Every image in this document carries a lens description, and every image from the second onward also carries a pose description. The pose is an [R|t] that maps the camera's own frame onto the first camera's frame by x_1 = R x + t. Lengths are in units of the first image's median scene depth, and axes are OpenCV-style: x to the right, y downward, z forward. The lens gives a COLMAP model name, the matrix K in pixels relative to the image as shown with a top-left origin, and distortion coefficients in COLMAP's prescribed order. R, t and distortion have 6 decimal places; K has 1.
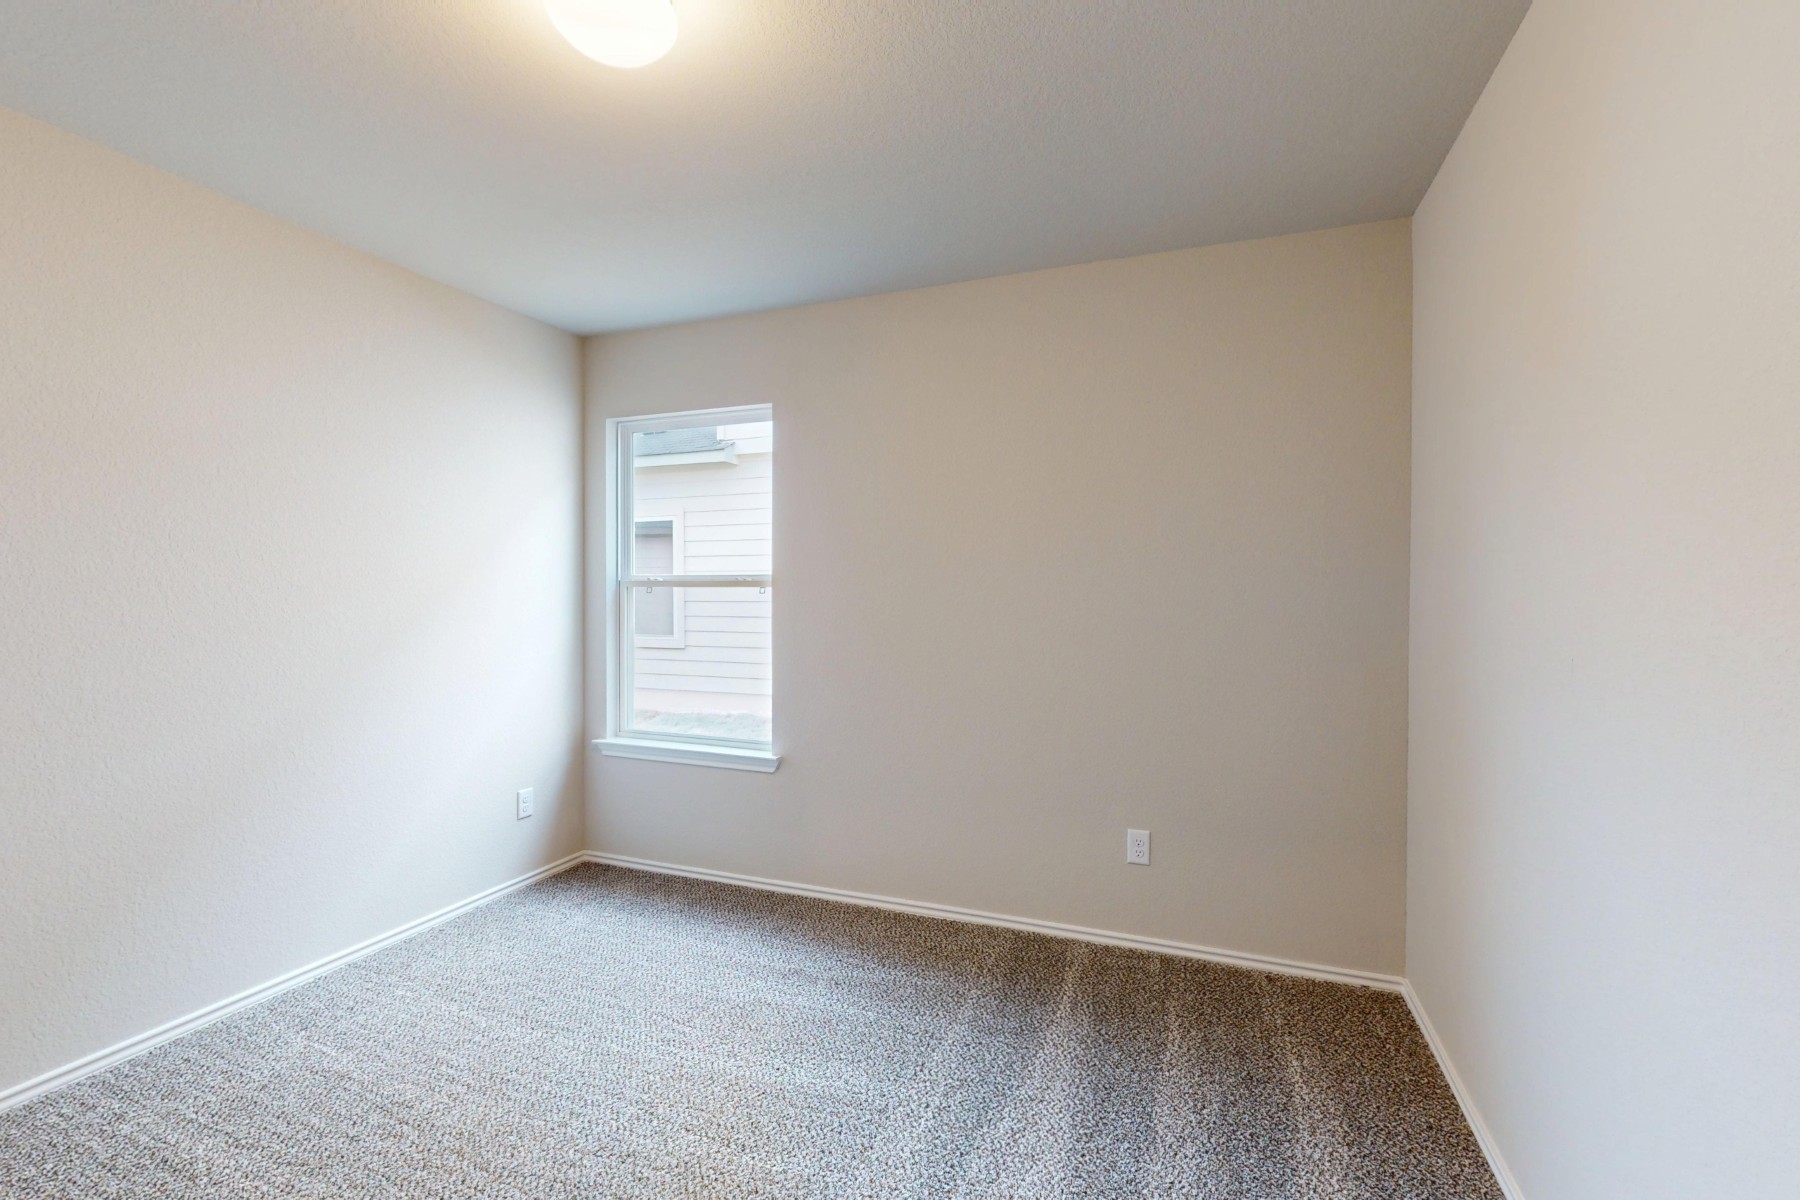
lens RADIAL K [[778.9, 0, 903.7], [0, 778.9, 602.9], [0, 0, 1]] dist [-0.000353, 0.000037]
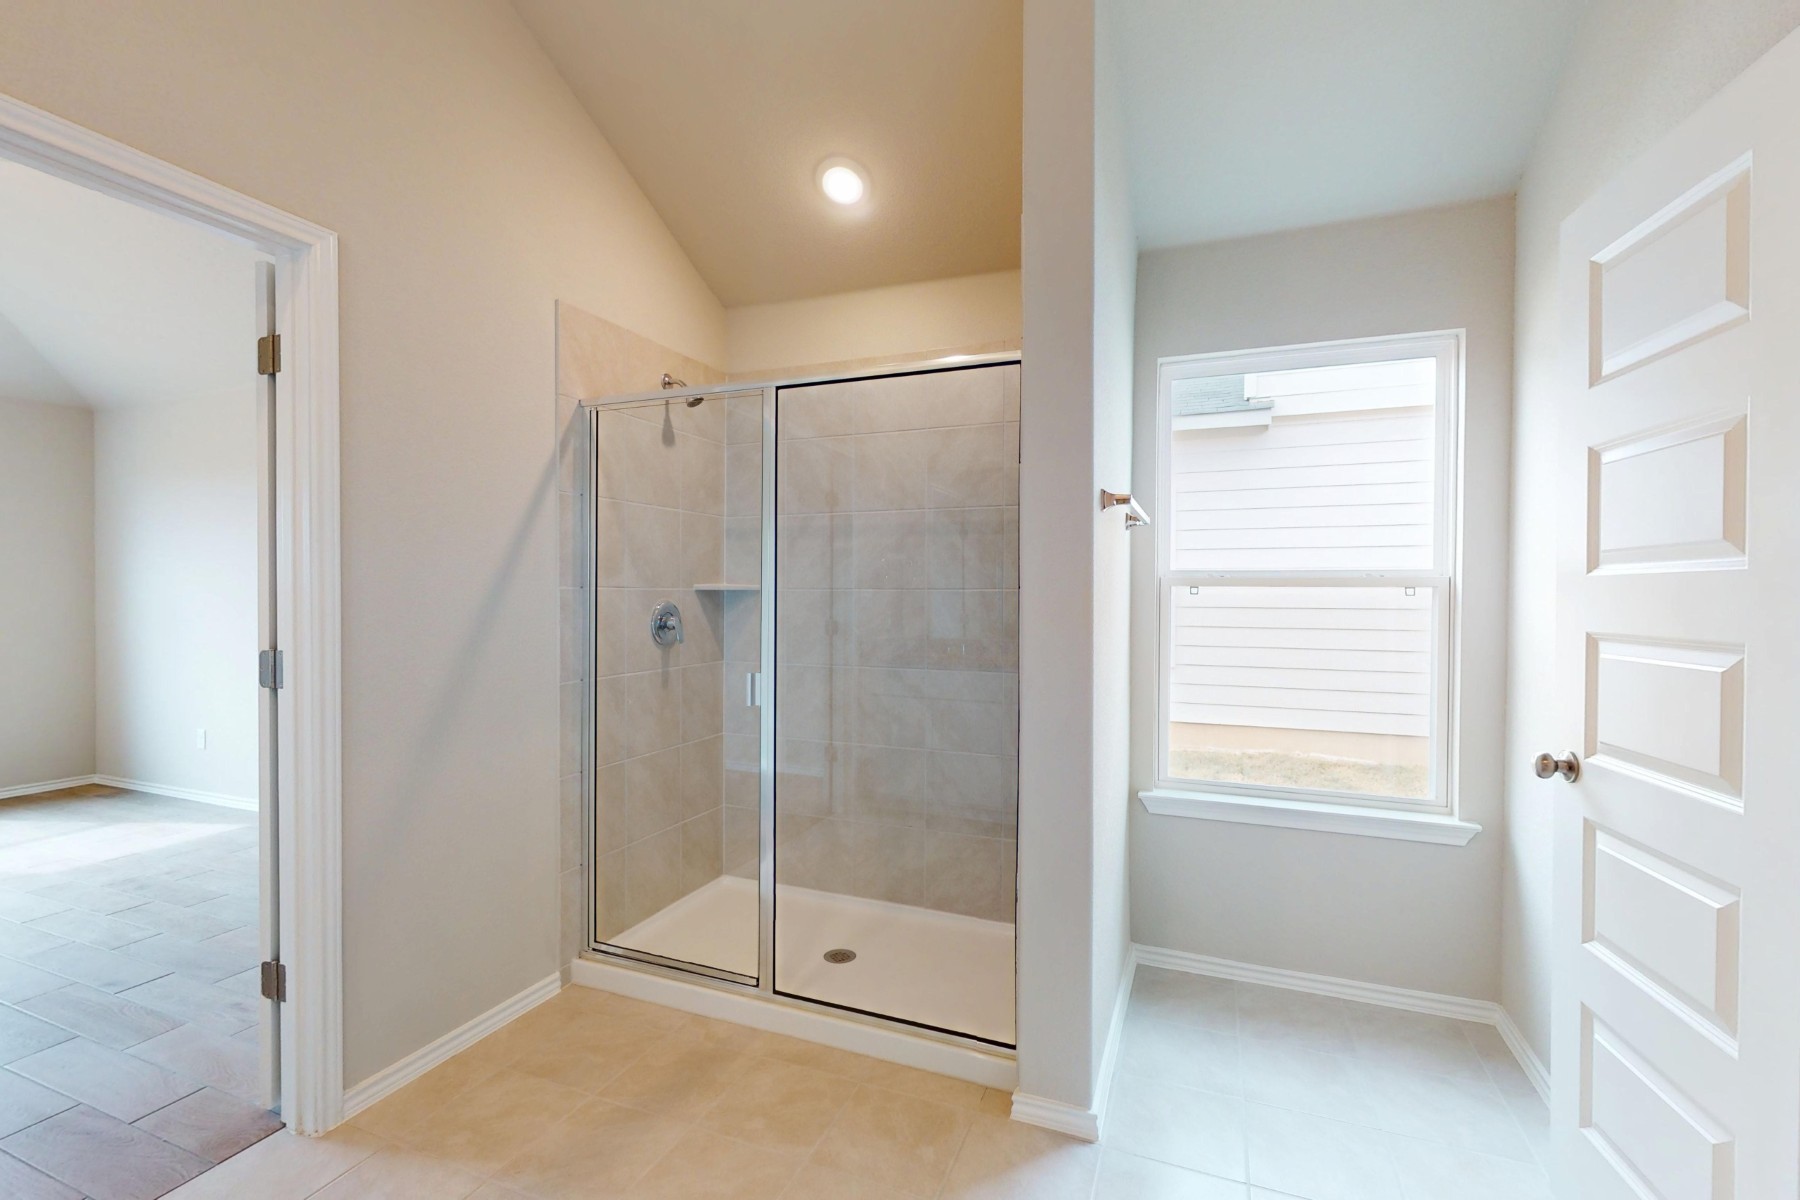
lens RADIAL K [[778.9, 0, 903.7], [0, 778.9, 602.9], [0, 0, 1]] dist [-0.000353, 0.000037]
pose [[0.999846, 0.001609, -0.017488, -0.606387], [-0.001773, 0.999954, -0.009381, 0.001254], [0.017472, 0.009410, 0.999803, 0.244815]]
